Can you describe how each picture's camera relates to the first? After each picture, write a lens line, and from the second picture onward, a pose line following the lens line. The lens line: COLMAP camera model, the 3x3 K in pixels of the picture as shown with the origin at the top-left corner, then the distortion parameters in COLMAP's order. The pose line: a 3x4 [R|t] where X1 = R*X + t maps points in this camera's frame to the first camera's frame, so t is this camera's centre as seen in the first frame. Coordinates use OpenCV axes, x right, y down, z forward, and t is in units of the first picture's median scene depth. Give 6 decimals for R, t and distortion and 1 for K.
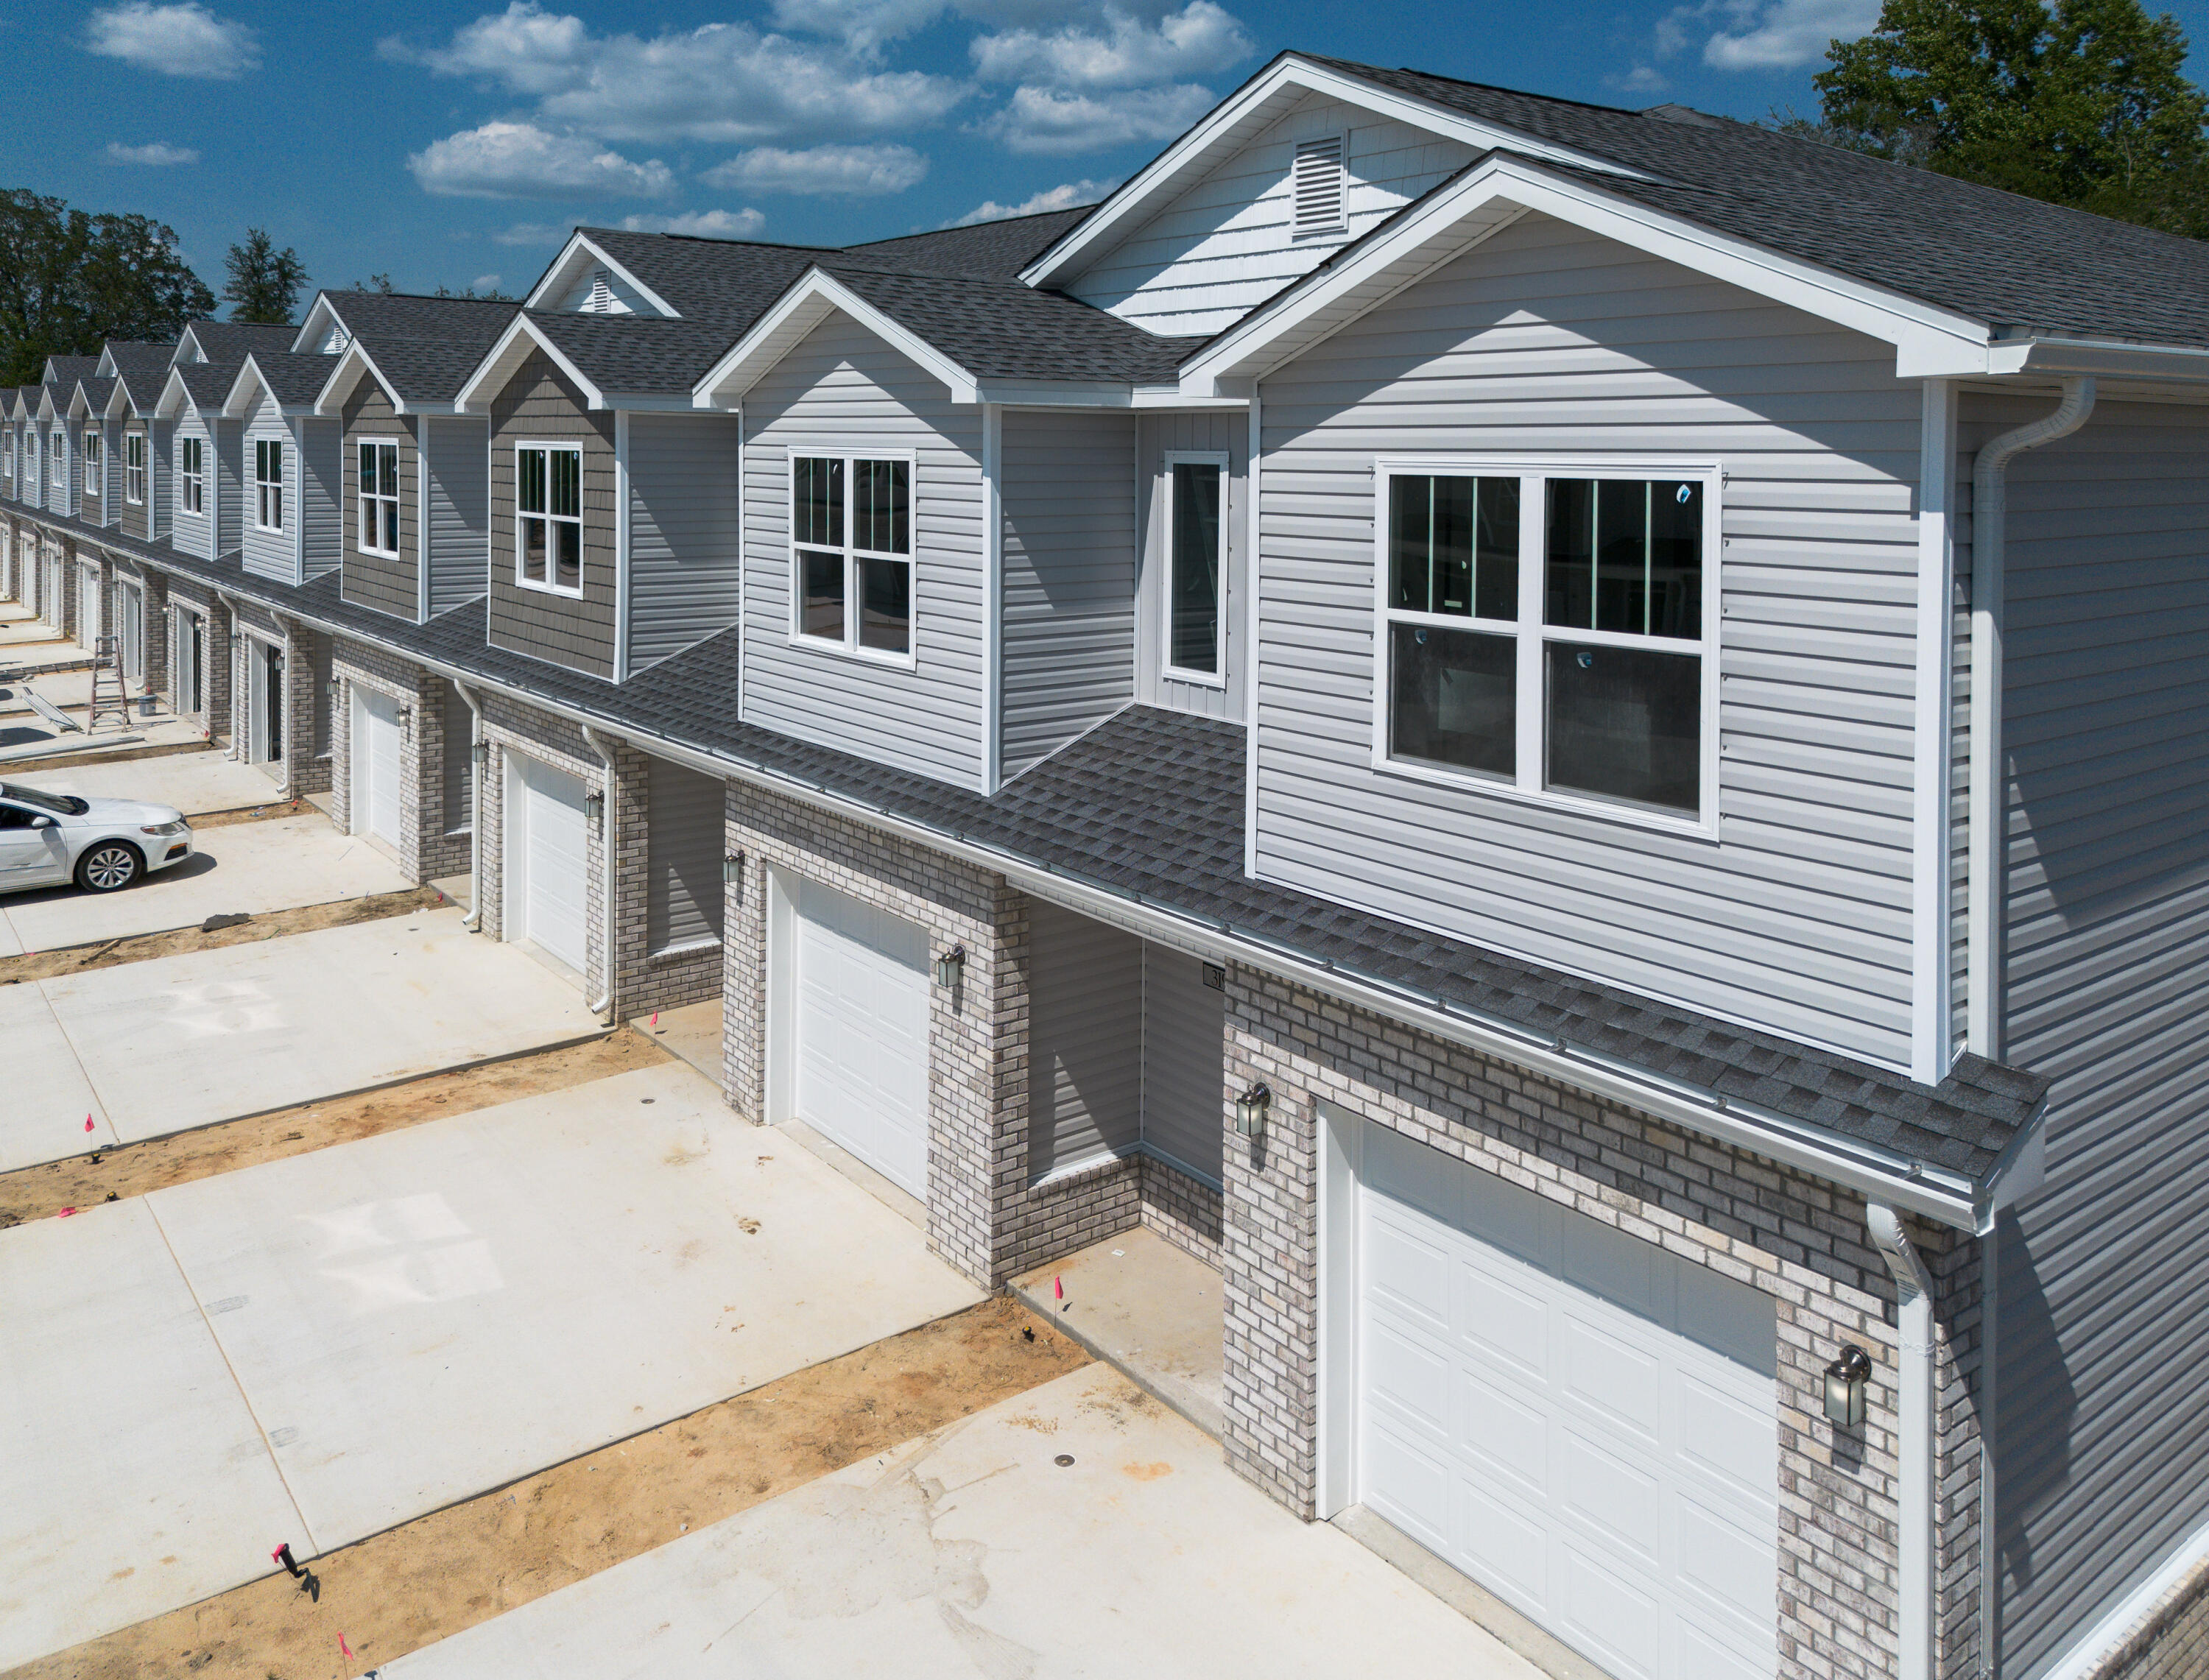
lens RADIAL K [[1625.3, 0, 1097.9], [0, 1625.3, 725.8], [0, 0, 1]] dist [0.040142, -0.023485]
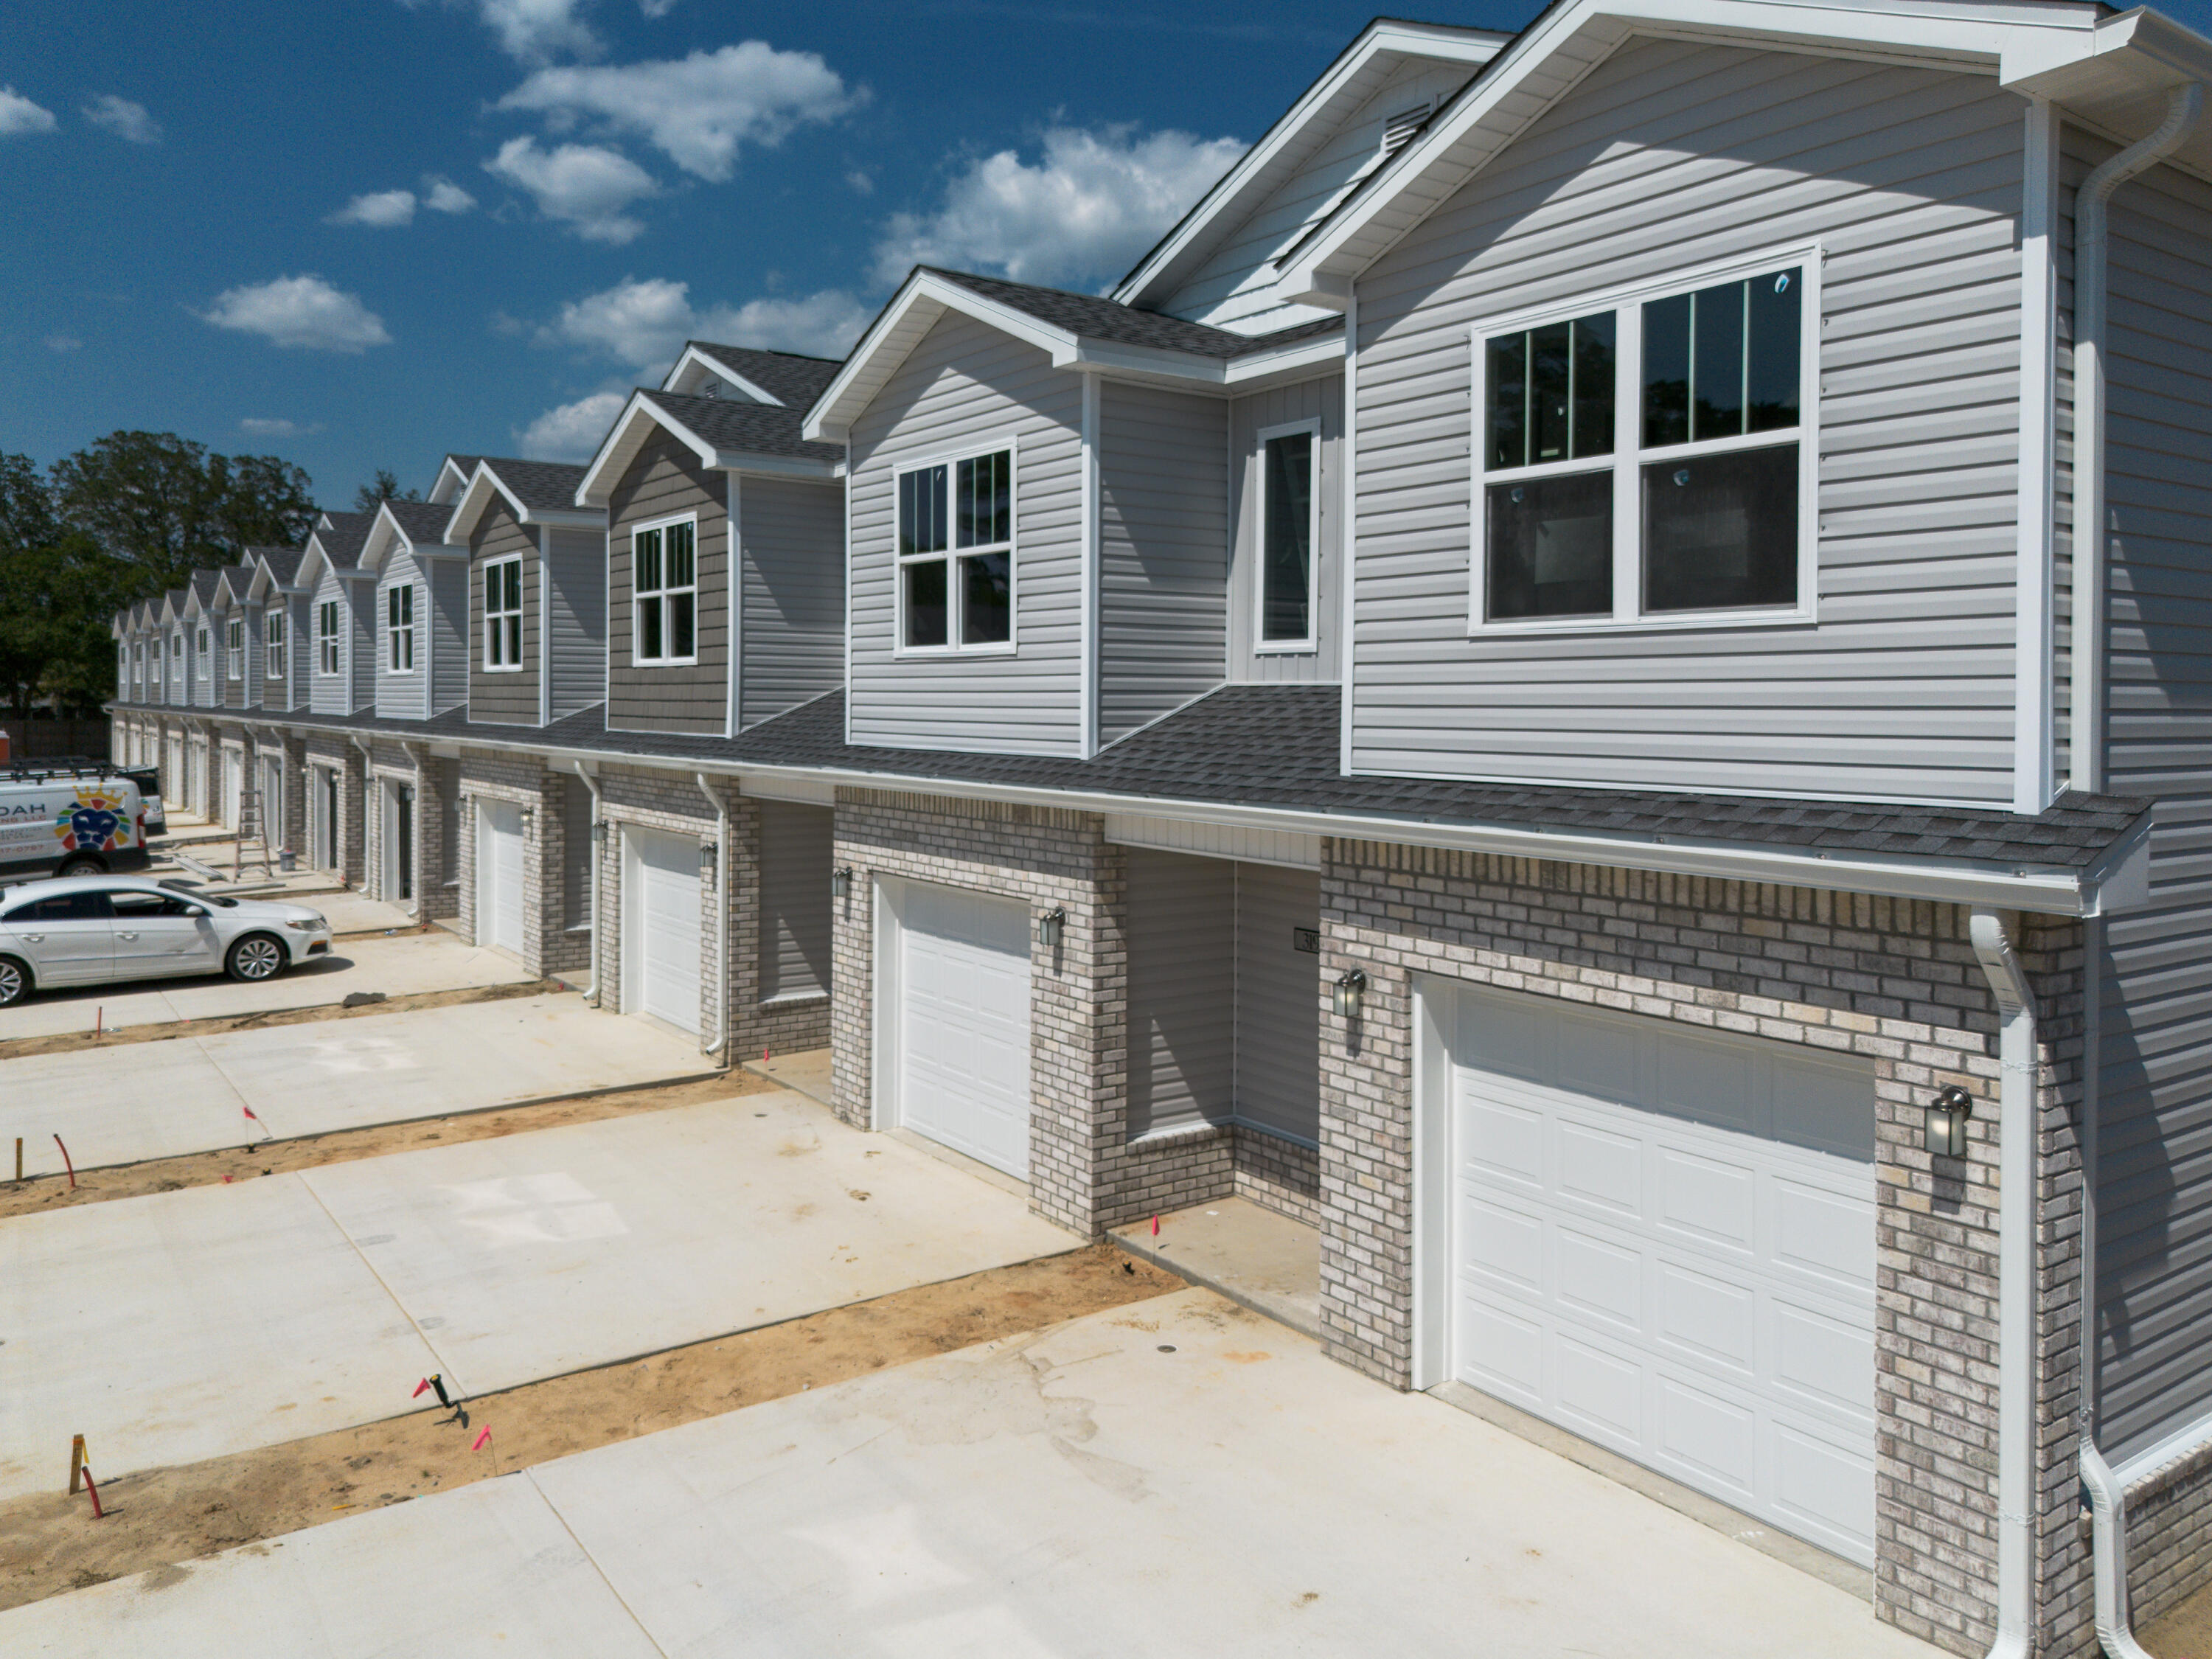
lens RADIAL K [[1566.1, 0, 1115.8], [0, 1566.1, 833.4], [0, 0, 1]] dist [0.036417, -0.027912]
pose [[0.999091, -0.002002, -0.042587, -0.007813], [0.001875, 0.999994, -0.003032, 0.103254], [0.042593, 0.002950, 0.999088, 0.000184]]
